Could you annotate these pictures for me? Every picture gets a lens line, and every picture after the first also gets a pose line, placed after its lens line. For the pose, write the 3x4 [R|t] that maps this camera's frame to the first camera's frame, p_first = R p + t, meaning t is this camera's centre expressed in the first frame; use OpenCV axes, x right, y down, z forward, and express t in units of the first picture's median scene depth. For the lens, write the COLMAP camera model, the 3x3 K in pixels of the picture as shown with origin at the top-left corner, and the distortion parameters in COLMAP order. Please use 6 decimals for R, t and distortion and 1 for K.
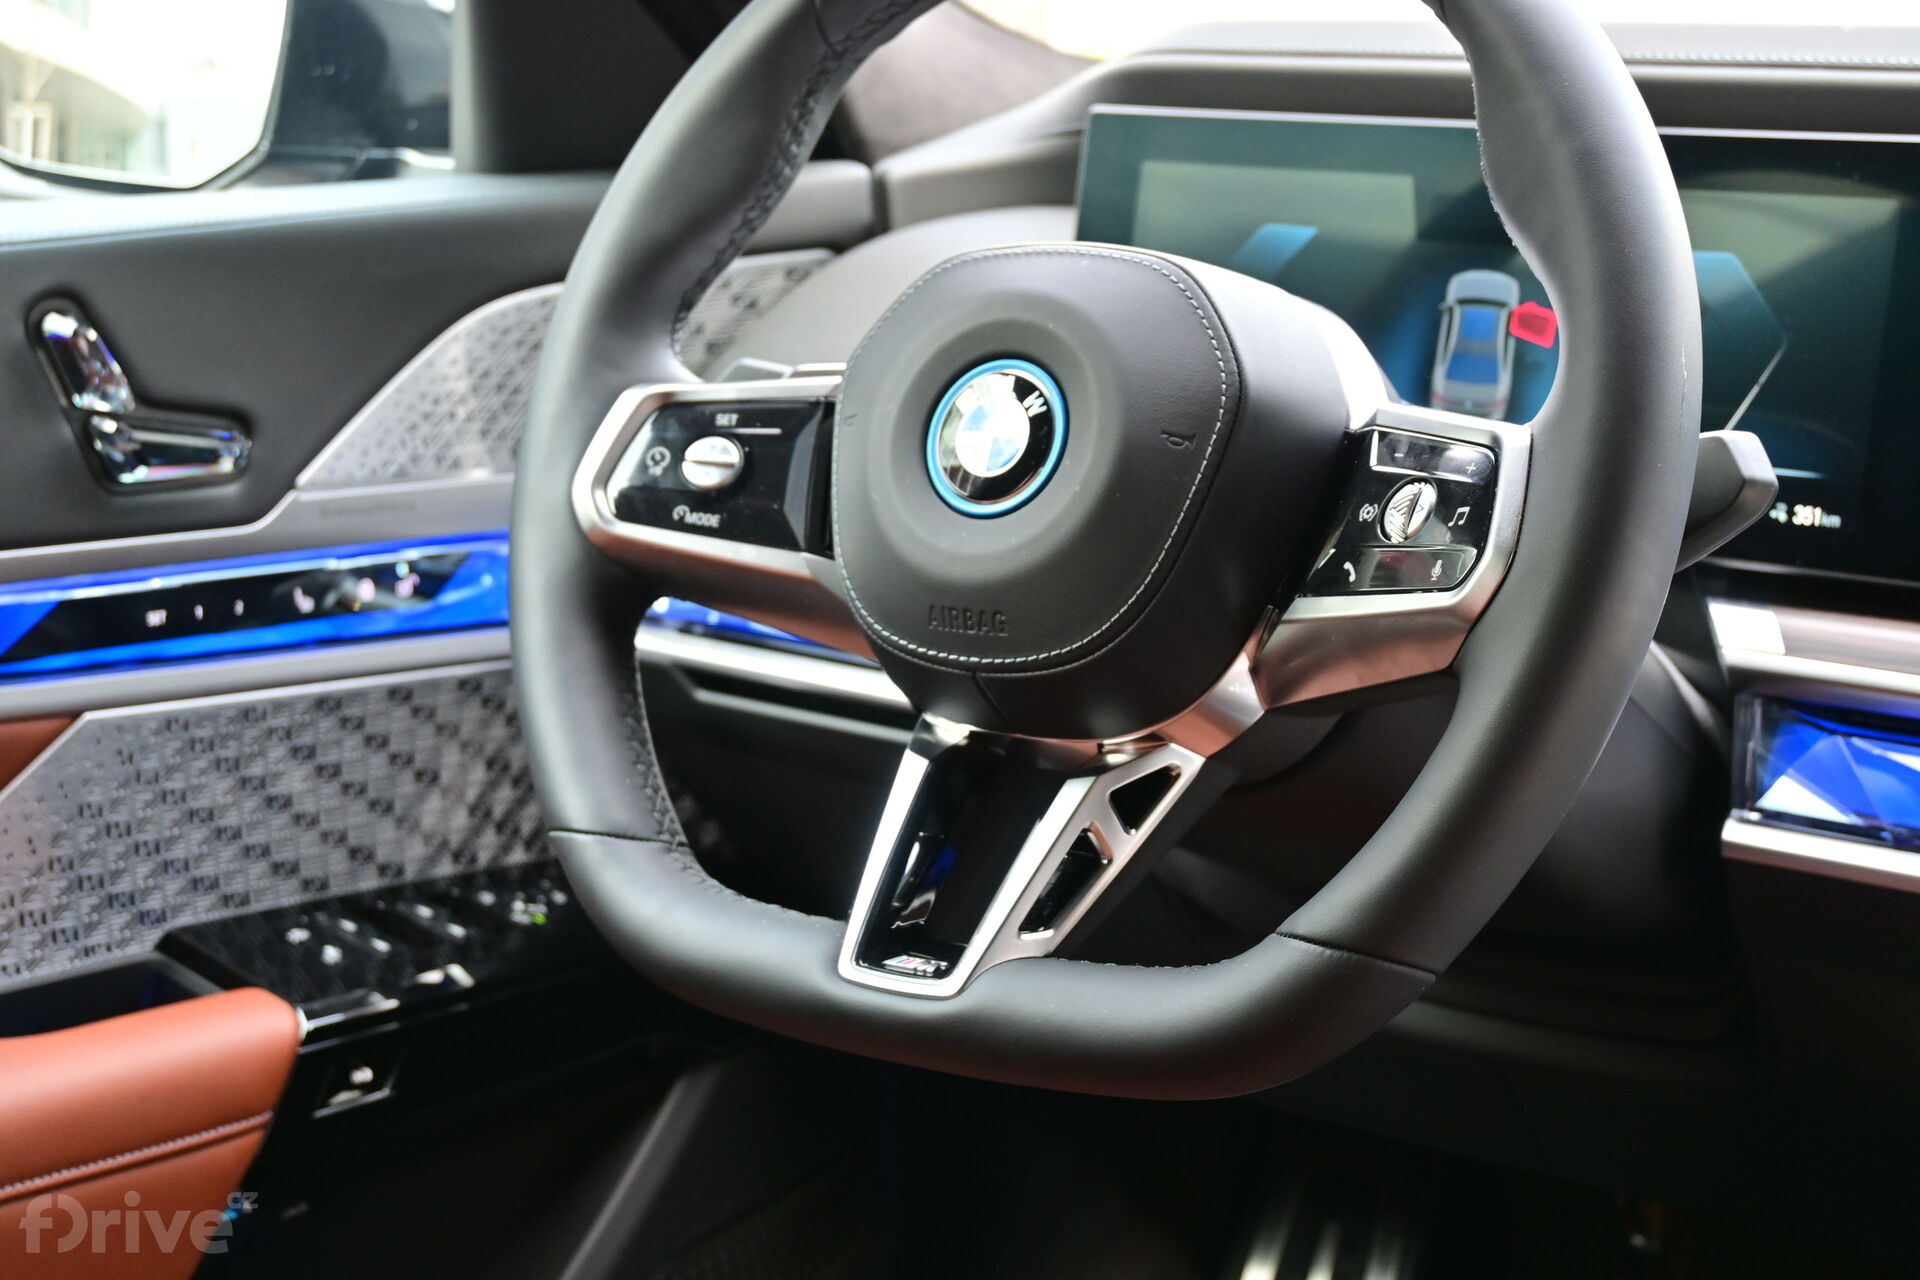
lens RADIAL K [[3034.5, 0, 977.5], [0, 3034.5, 669.5], [0, 0, 1]] dist [-0.008089, 0.000000]
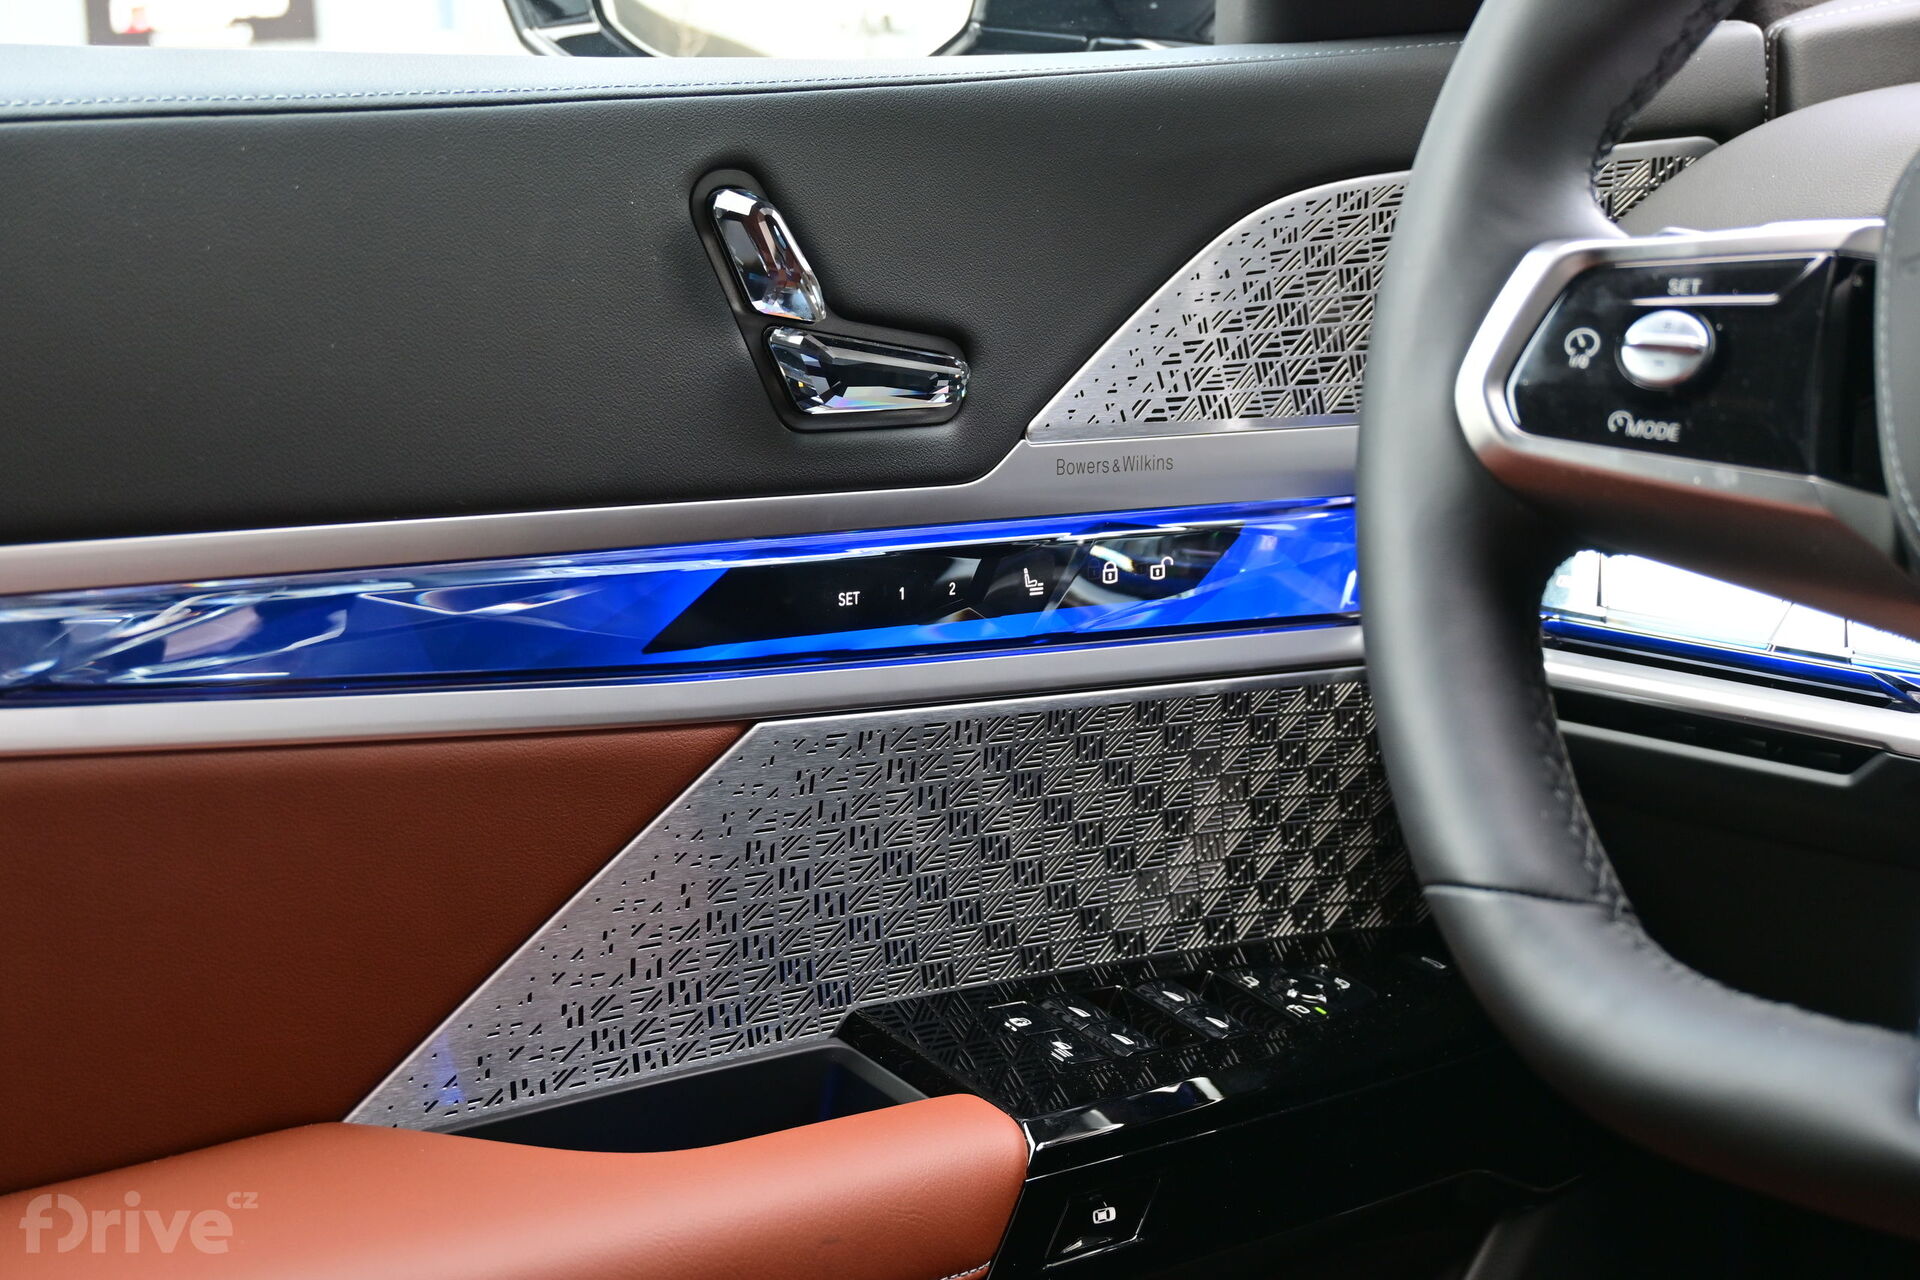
lens RADIAL K [[3034.5, 0, 960.5], [0, 3034.5, 642.7], [0, 0, 1]] dist [-0.008089, 0.000000]
pose [[0.979276, 0.006584, -0.202422, -0.089483], [-0.014236, 0.999237, -0.036368, 0.021127], [0.202028, 0.038496, 0.978623, 0.263321]]
